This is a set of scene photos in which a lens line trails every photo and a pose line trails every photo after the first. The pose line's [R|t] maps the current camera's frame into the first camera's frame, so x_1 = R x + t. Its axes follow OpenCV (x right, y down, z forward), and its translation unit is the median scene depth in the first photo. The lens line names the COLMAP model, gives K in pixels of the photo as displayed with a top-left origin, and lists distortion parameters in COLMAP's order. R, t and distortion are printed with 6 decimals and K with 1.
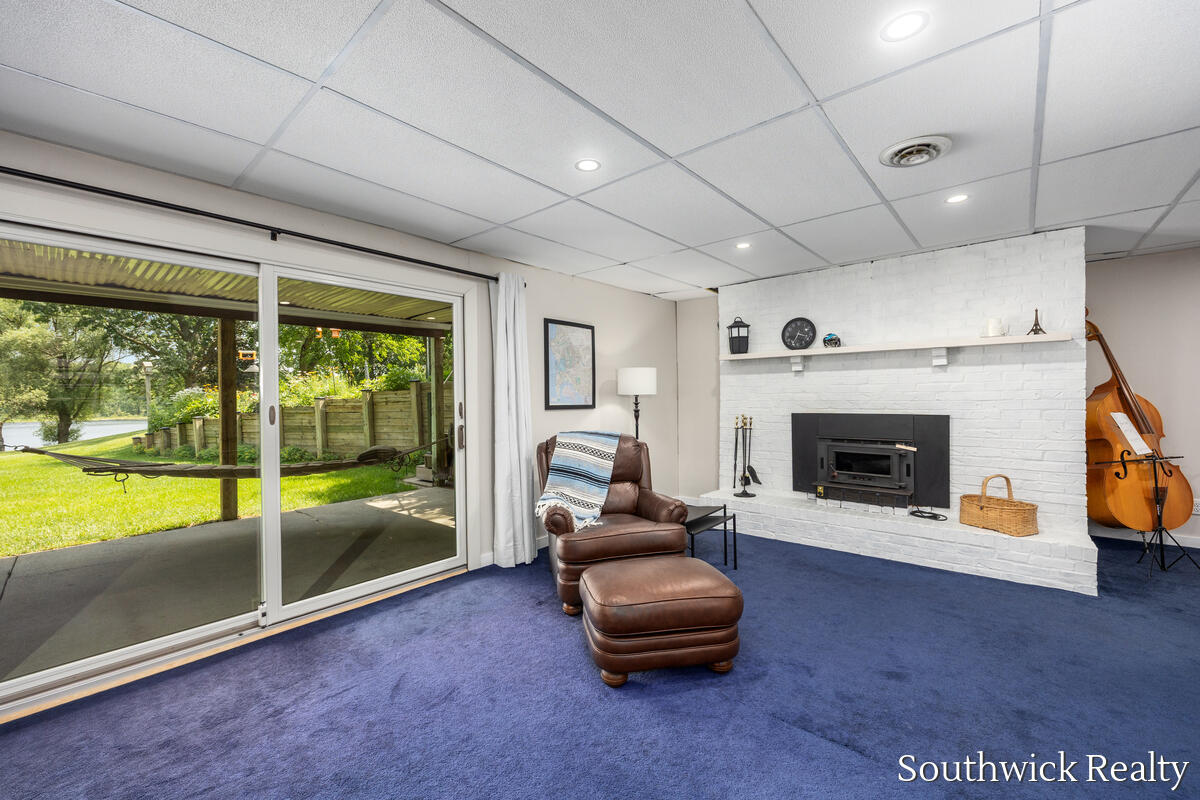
lens RADIAL K [[481.0, 0, 601.8], [0, 481.0, 393.4], [0, 0, 1]] dist [-0.001212, -0.000130]
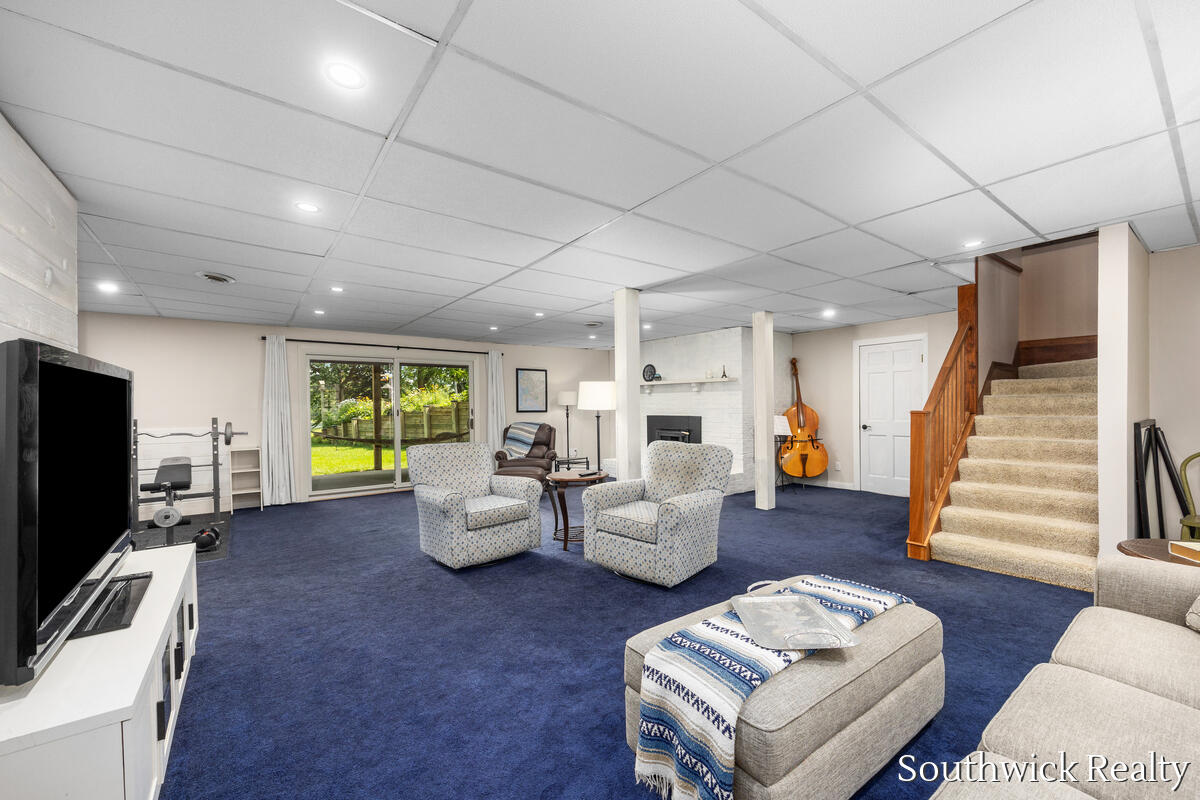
lens RADIAL K [[481.0, 0, 598.2], [0, 481.0, 407.7], [0, 0, 1]] dist [-0.001212, -0.000130]
pose [[0.978642, 0.004078, -0.205529, 0.584405], [-0.001441, 0.999915, 0.012977, -0.012831], [0.205565, -0.012403, 0.978565, -0.849732]]
